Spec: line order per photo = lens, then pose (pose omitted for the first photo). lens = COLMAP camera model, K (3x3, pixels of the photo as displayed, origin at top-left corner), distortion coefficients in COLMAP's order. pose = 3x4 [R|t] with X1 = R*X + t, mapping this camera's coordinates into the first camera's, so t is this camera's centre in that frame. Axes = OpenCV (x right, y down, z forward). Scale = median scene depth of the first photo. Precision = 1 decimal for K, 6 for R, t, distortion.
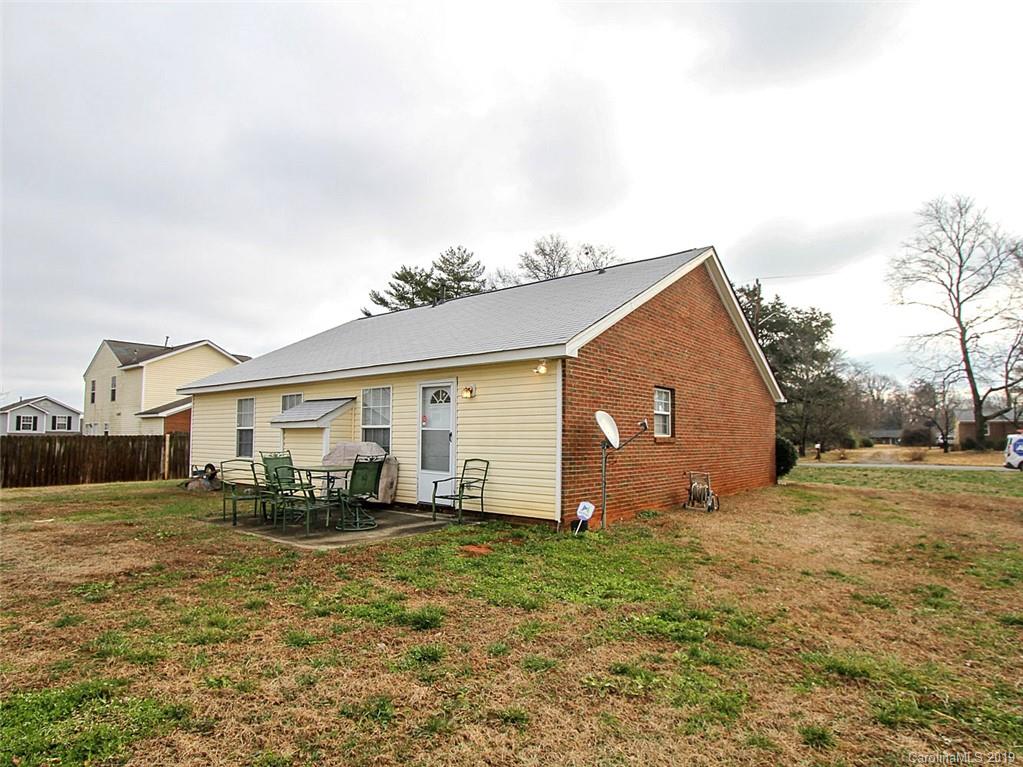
lens RADIAL K [[557.3, 0, 504.8], [0, 557.3, 382.0], [0, 0, 1]] dist [-0.023412, 0.002500]
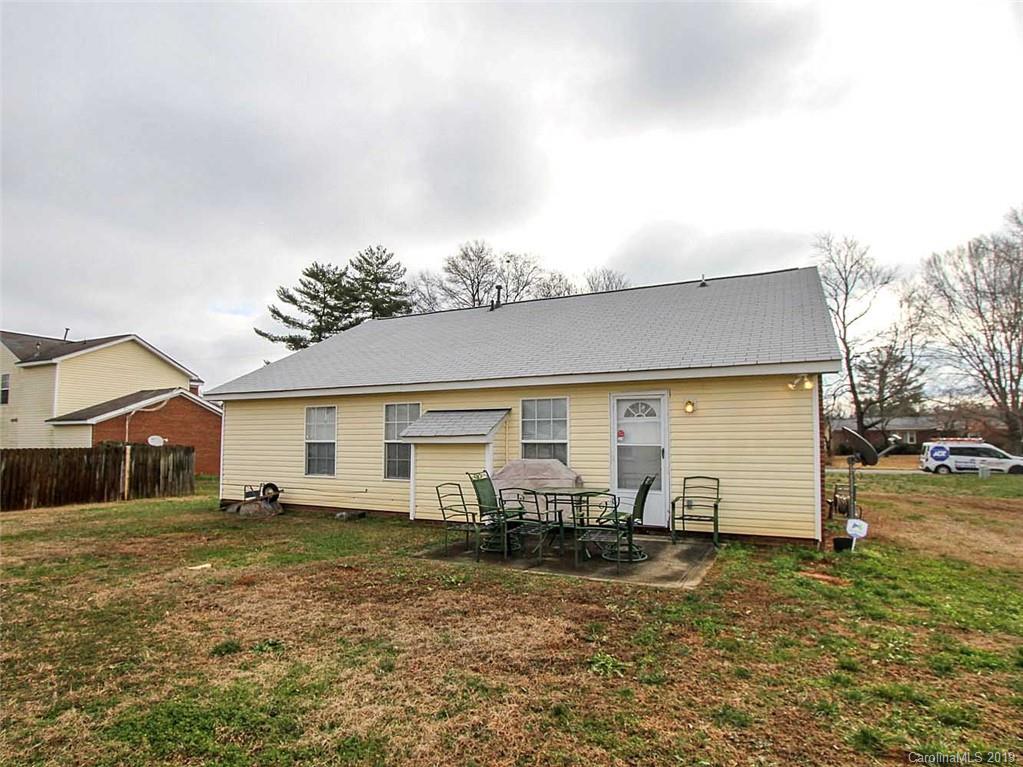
lens RADIAL K [[557.3, 0, 509.4], [0, 557.3, 390.1], [0, 0, 1]] dist [-0.023412, 0.002500]
pose [[0.977152, 0.016733, 0.211882, -0.152346], [-0.017470, 0.999846, 0.001607, -0.001298], [-0.211823, -0.005272, 0.977294, 0.039129]]
